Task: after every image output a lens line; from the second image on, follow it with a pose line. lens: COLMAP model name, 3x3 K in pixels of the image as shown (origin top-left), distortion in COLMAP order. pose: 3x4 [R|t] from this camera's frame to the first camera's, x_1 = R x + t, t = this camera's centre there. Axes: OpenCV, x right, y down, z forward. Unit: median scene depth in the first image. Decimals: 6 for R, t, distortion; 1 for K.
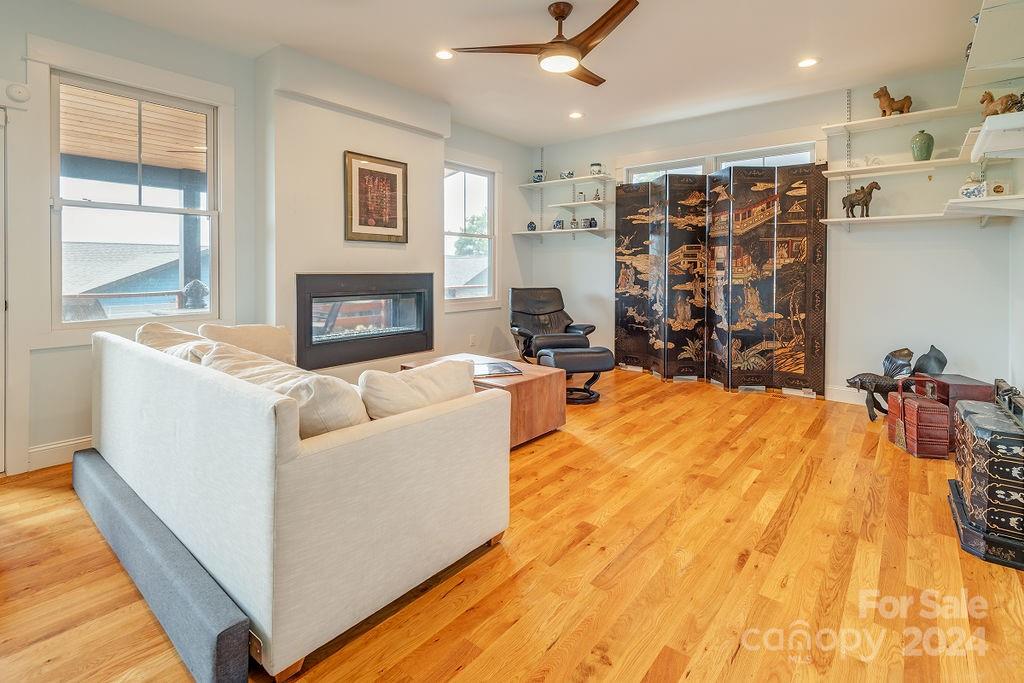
lens RADIAL K [[477.0, 0, 524.6], [0, 477.0, 273.8], [0, 0, 1]] dist [0.007743, -0.003484]
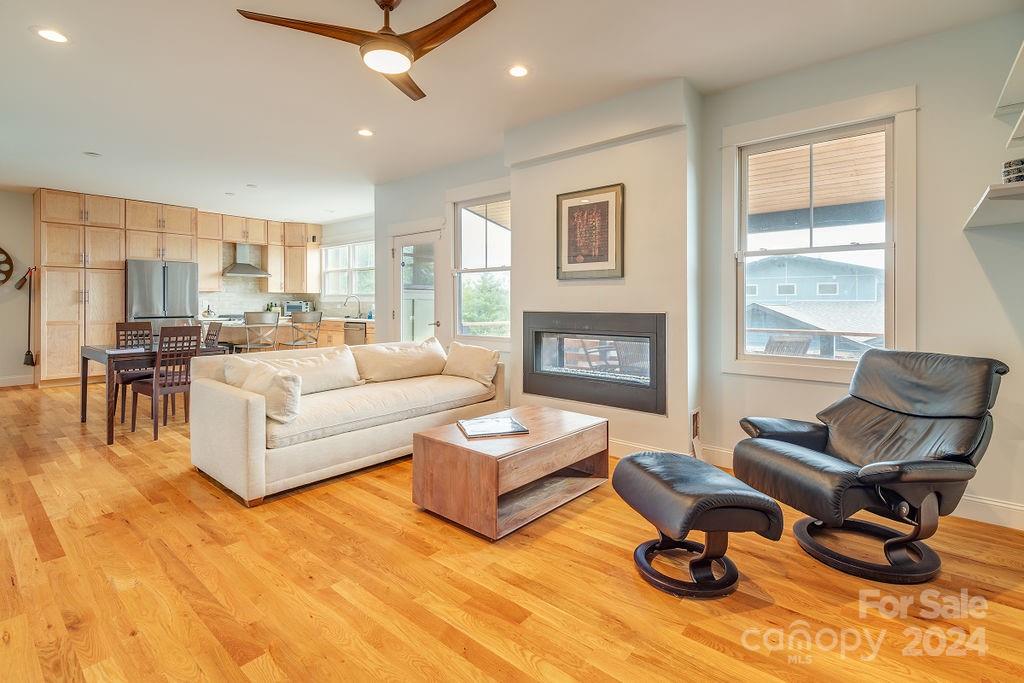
lens RADIAL K [[477.0, 0, 509.4], [0, 477.0, 303.2], [0, 0, 1]] dist [0.007743, -0.003484]
pose [[-0.024277, -0.006028, -0.999687, 0.613925], [-0.012934, 0.999900, -0.005715, -0.010728], [0.999622, 0.012791, -0.024353, 0.838179]]
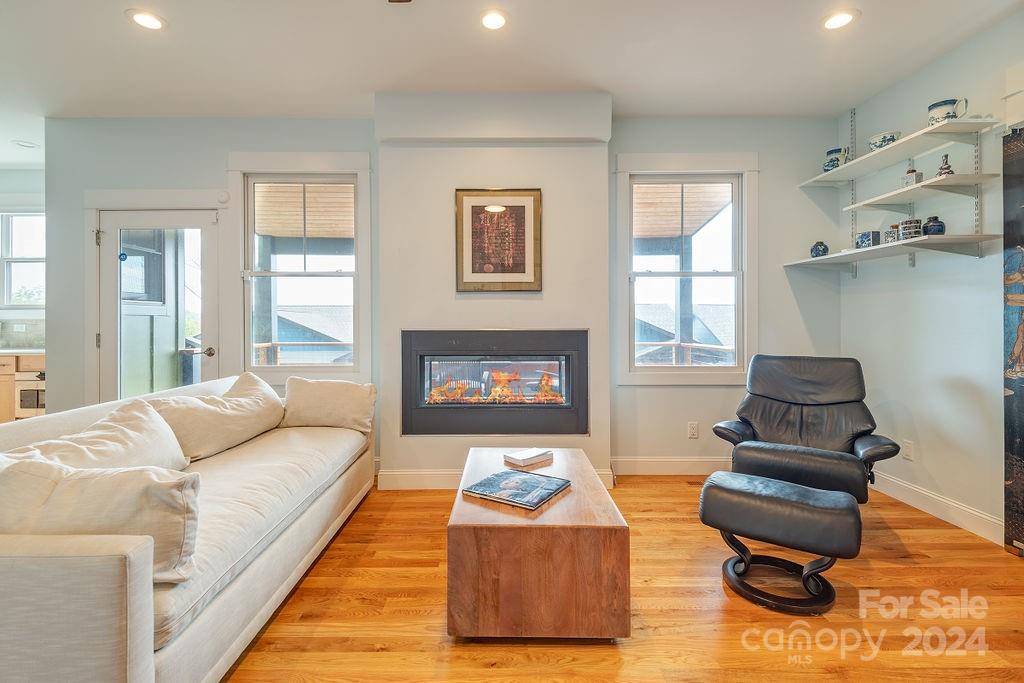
lens RADIAL K [[477.0, 0, 505.7], [0, 477.0, 320.3], [0, 0, 1]] dist [0.007743, -0.003484]
pose [[0.628656, -0.006412, -0.777657, 0.323636], [-0.003051, 0.999938, -0.010711, -0.008759], [0.777678, 0.009106, 0.628597, 0.478831]]
